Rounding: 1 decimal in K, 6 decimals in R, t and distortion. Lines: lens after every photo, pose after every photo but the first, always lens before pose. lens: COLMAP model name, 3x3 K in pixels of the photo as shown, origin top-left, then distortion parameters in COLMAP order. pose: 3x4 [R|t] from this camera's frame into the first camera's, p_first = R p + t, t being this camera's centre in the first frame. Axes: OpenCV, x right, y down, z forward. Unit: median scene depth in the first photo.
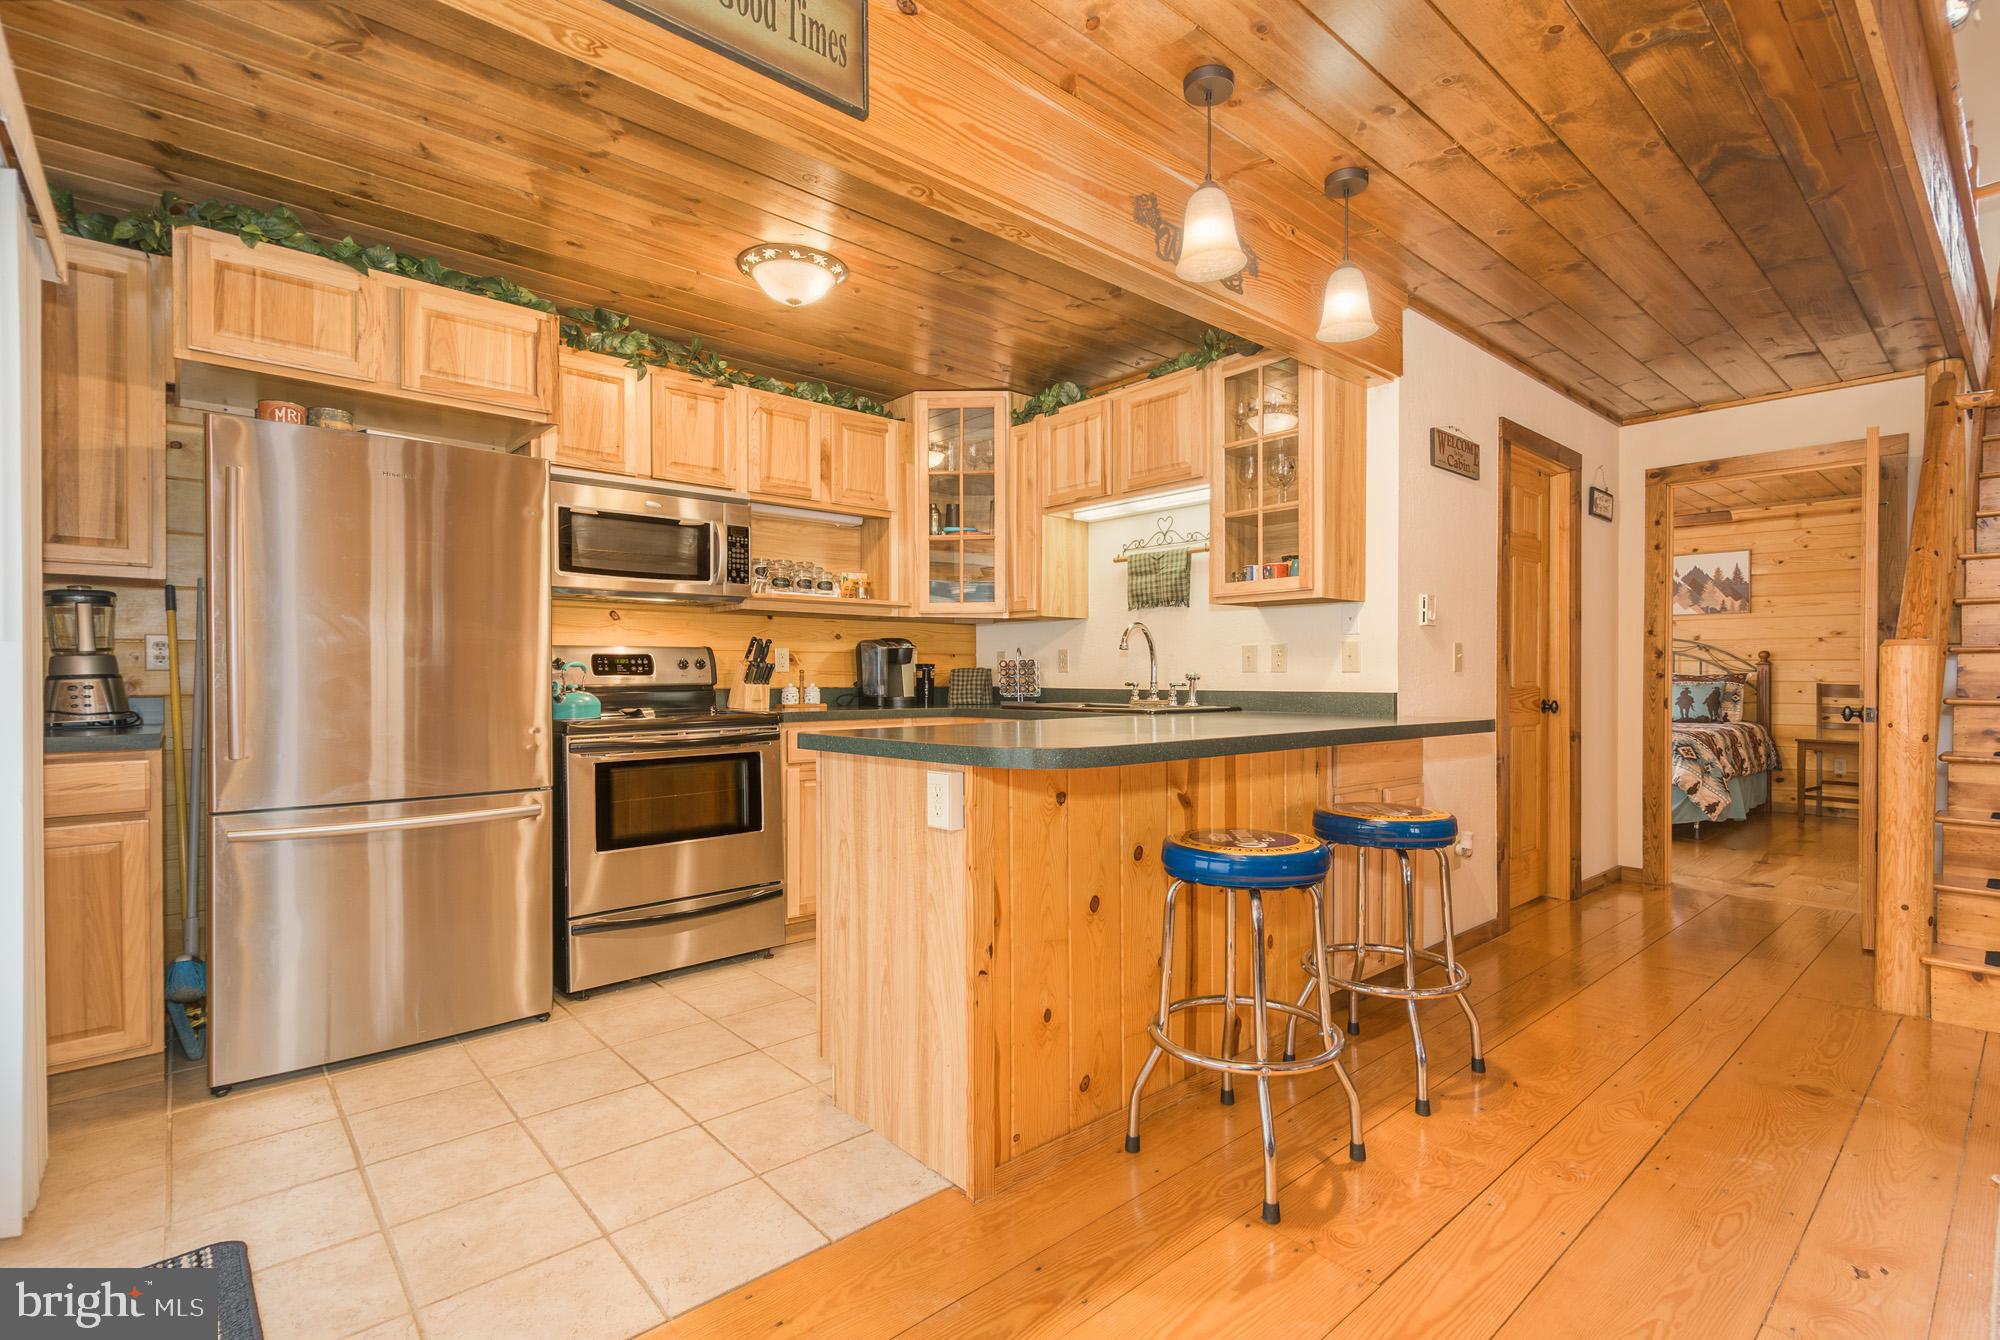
lens RADIAL K [[905.3, 0, 1030.6], [0, 905.3, 679.4], [0, 0, 1]] dist [0.009203, -0.000768]
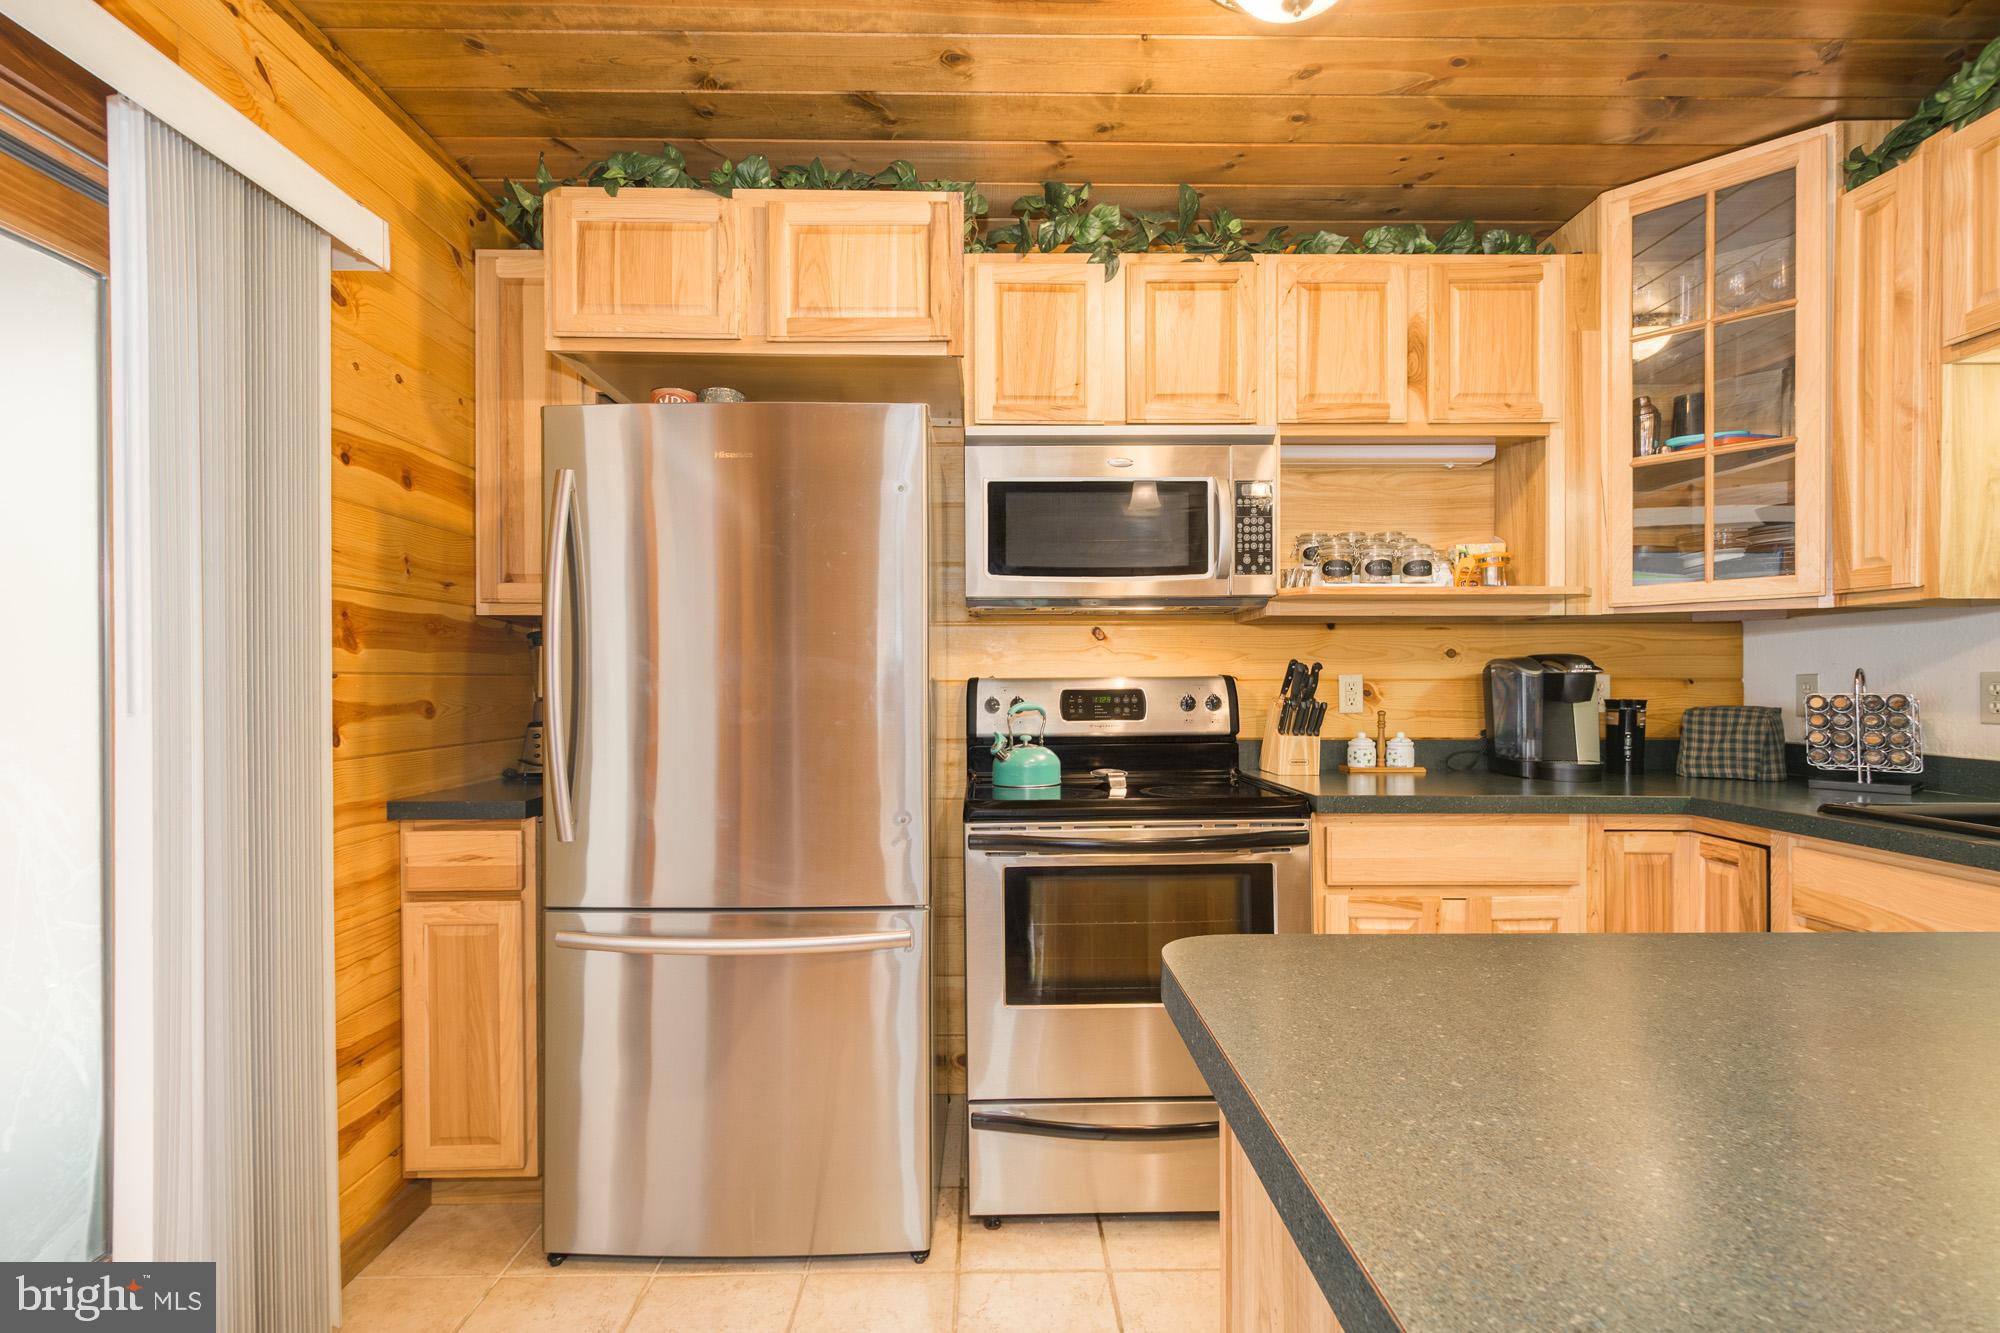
lens RADIAL K [[924.2, 0, 1020.4], [0, 924.2, 680.3], [0, 0, 1]] dist [0.003269, -0.000501]
pose [[0.757704, 0.000063, -0.652598, -0.036194], [-0.001917, 0.999996, -0.002128, -0.033051], [0.652595, 0.002863, 0.757701, 0.426544]]
